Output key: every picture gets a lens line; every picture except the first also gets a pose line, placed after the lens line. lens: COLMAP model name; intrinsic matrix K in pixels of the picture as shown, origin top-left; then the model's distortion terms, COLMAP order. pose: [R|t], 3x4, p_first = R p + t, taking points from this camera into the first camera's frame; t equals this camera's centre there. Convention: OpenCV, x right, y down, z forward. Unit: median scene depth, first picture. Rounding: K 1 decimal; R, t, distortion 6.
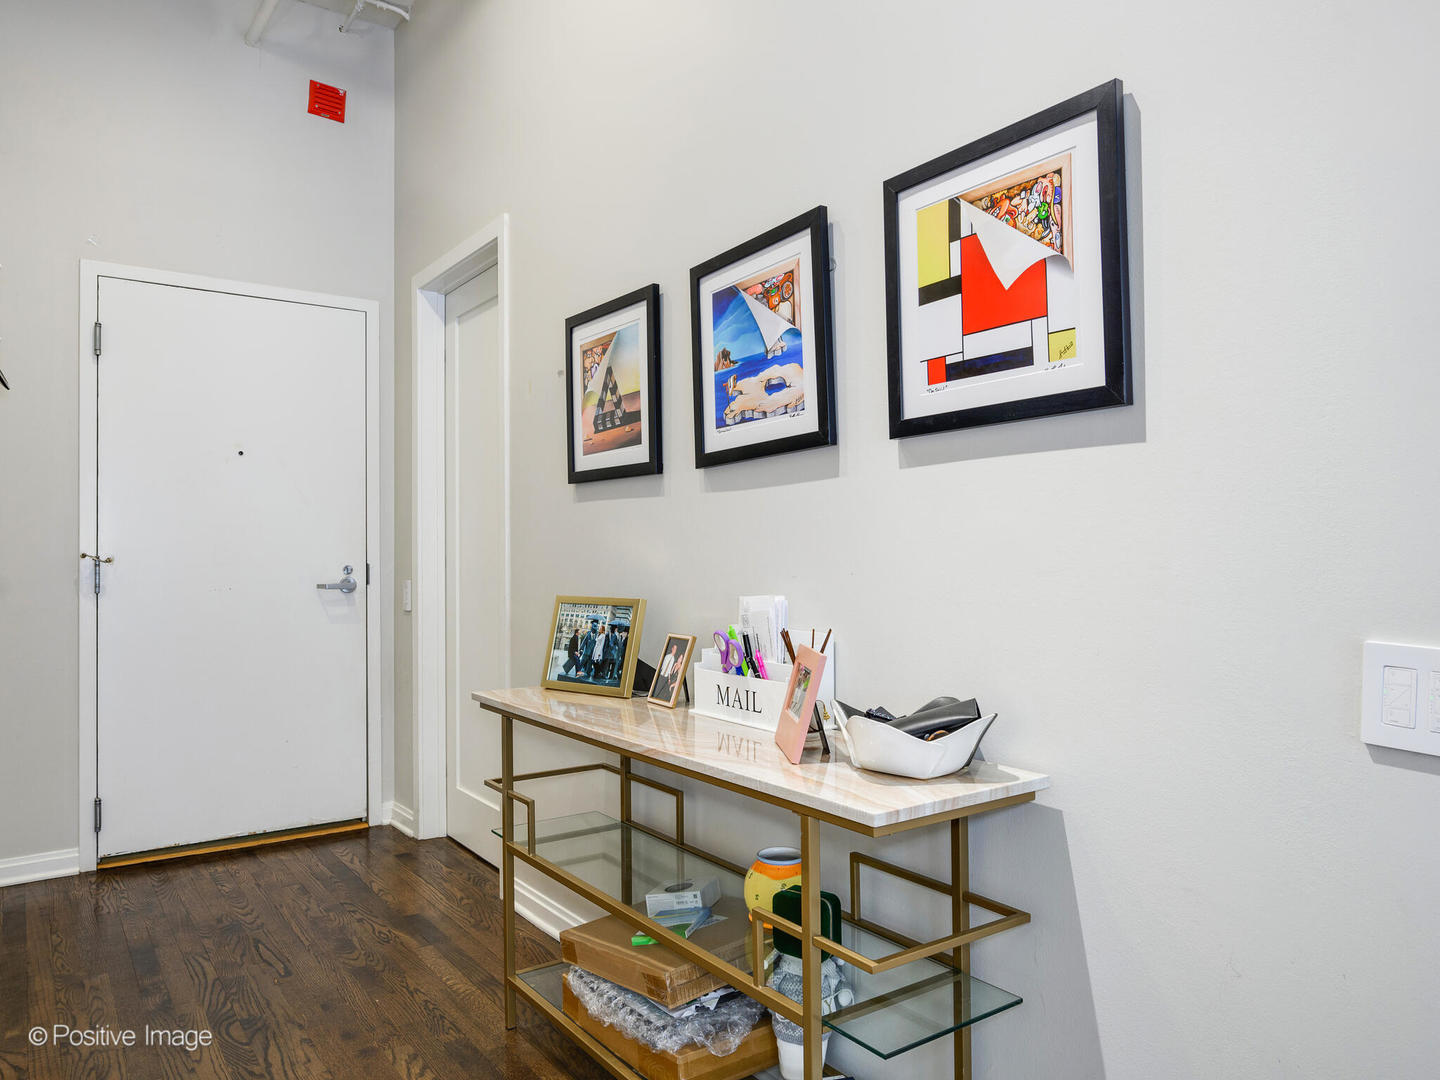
lens RADIAL K [[1003.8, 0, 728.5], [0, 1003.8, 530.7], [0, 0, 1]] dist [0.001462, 0.006223]
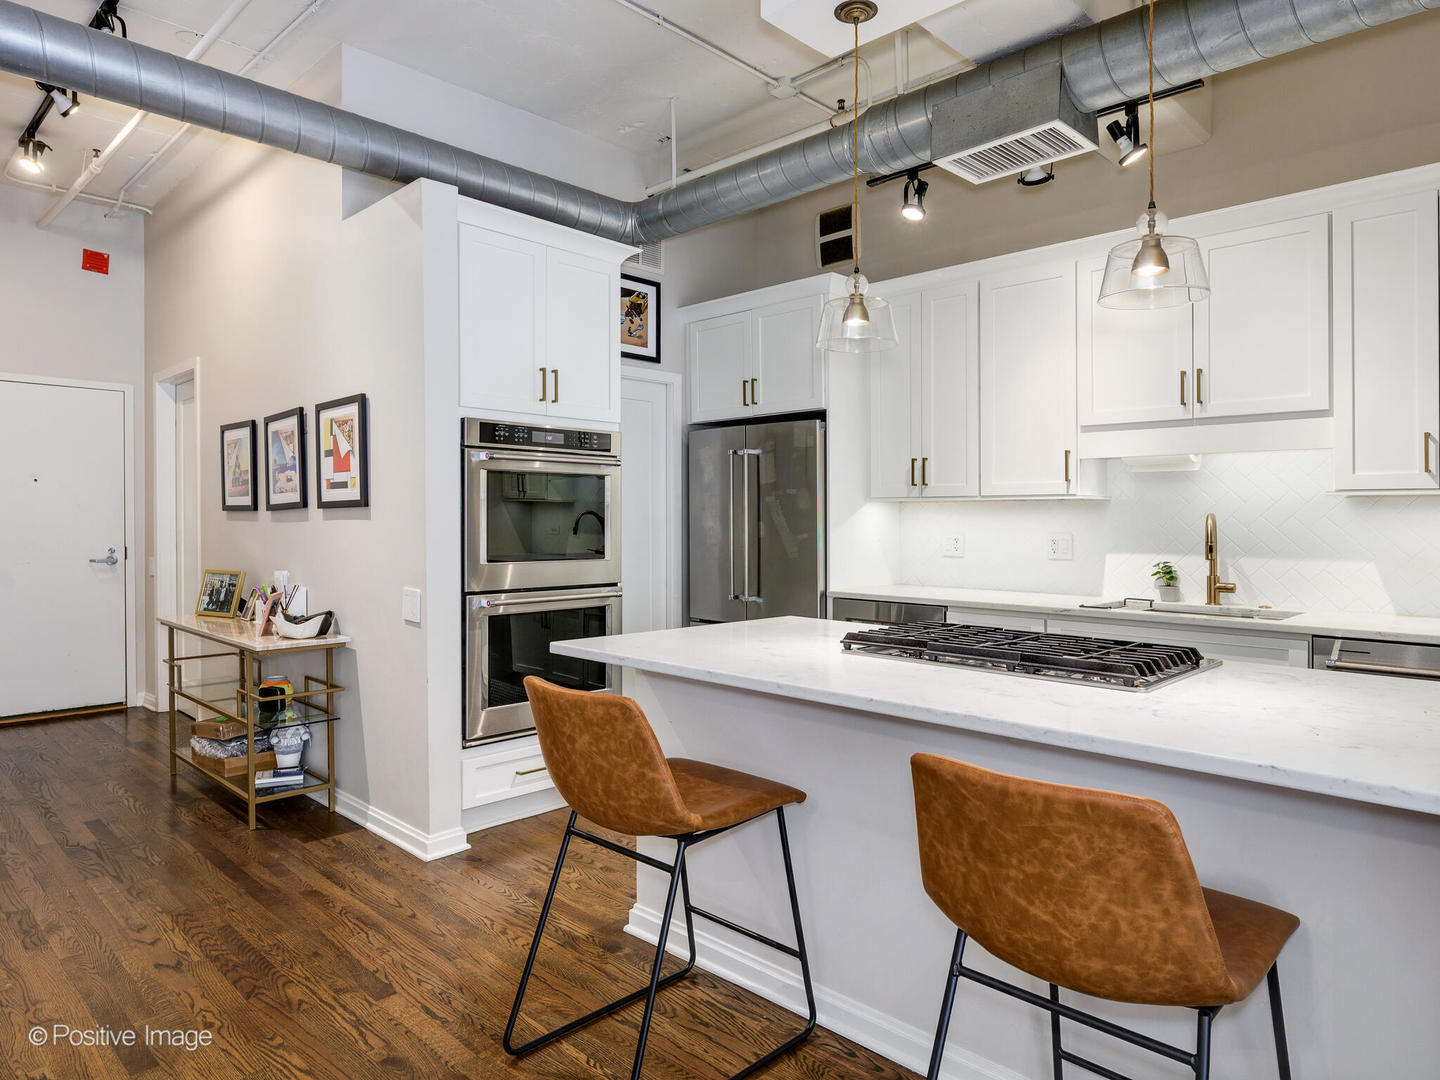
lens RADIAL K [[919.5, 0, 783.6], [0, 919.5, 515.2], [0, 0, 1]] dist [0.001912, -0.003621]
pose [[0.978777, 0.006378, 0.204829, 0.588054], [-0.011304, 0.999674, 0.022891, -0.100155], [-0.204617, -0.024720, 0.978530, -1.049231]]
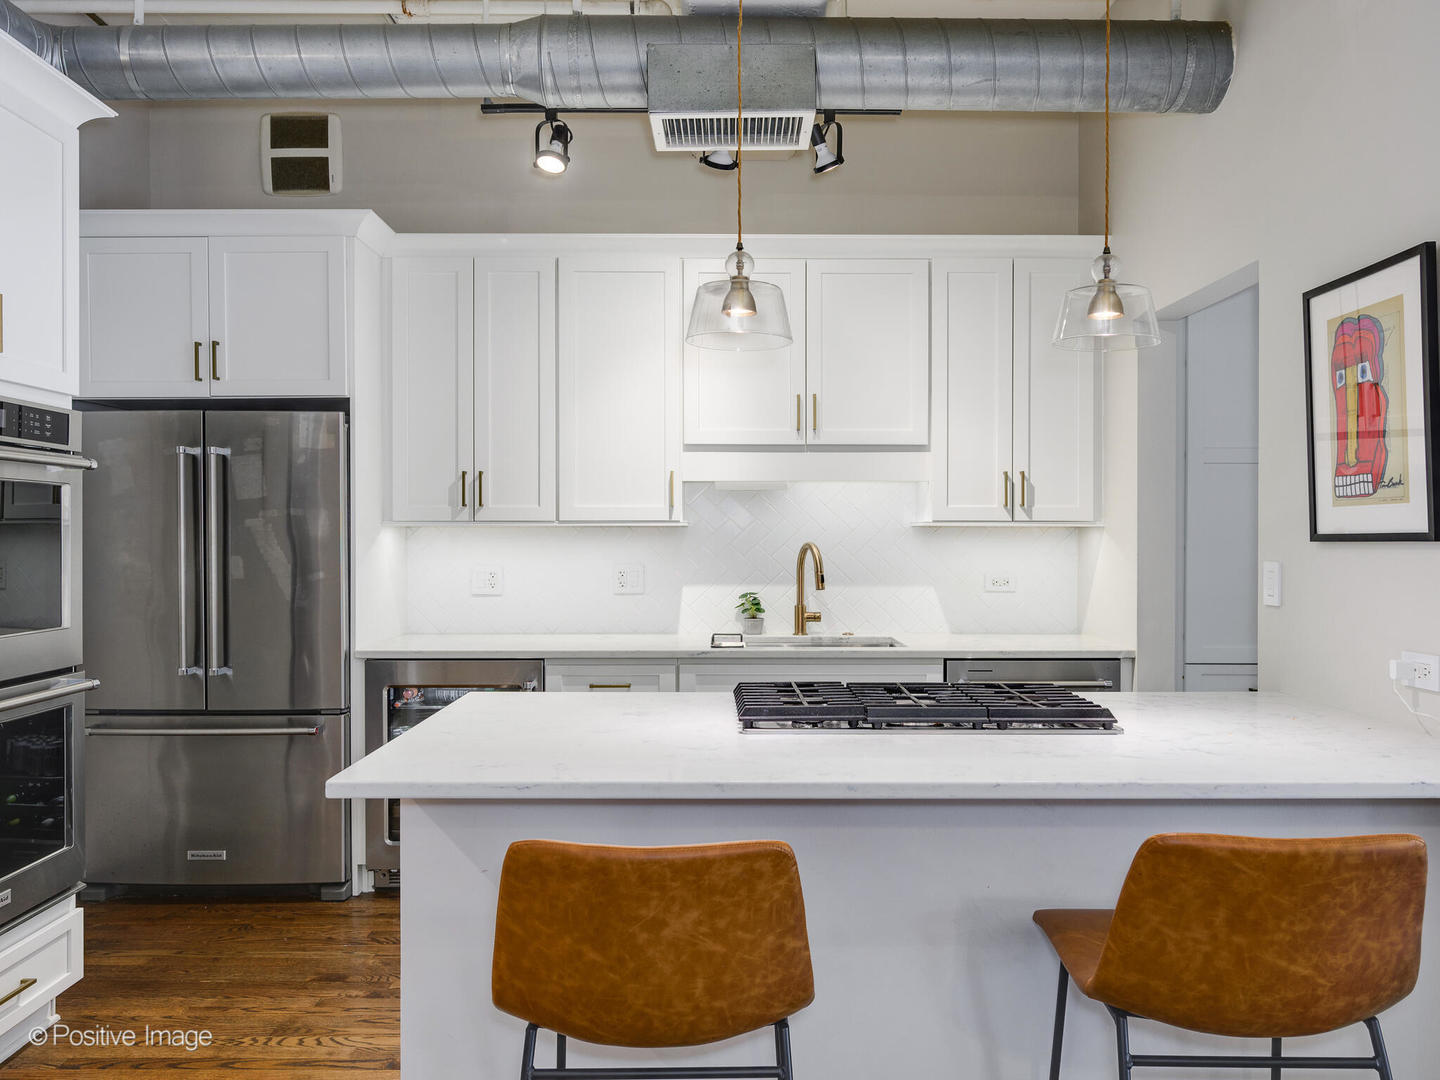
lens RADIAL K [[1058.0, 0, 745.5], [0, 1058.0, 546.7], [0, 0, 1]] dist [0.000350, 0.009091]
pose [[0.575363, -0.007378, 0.817865, 0.089399], [-0.024953, 0.999335, 0.026569, -0.112879], [-0.817517, -0.035695, 0.574797, -0.575768]]
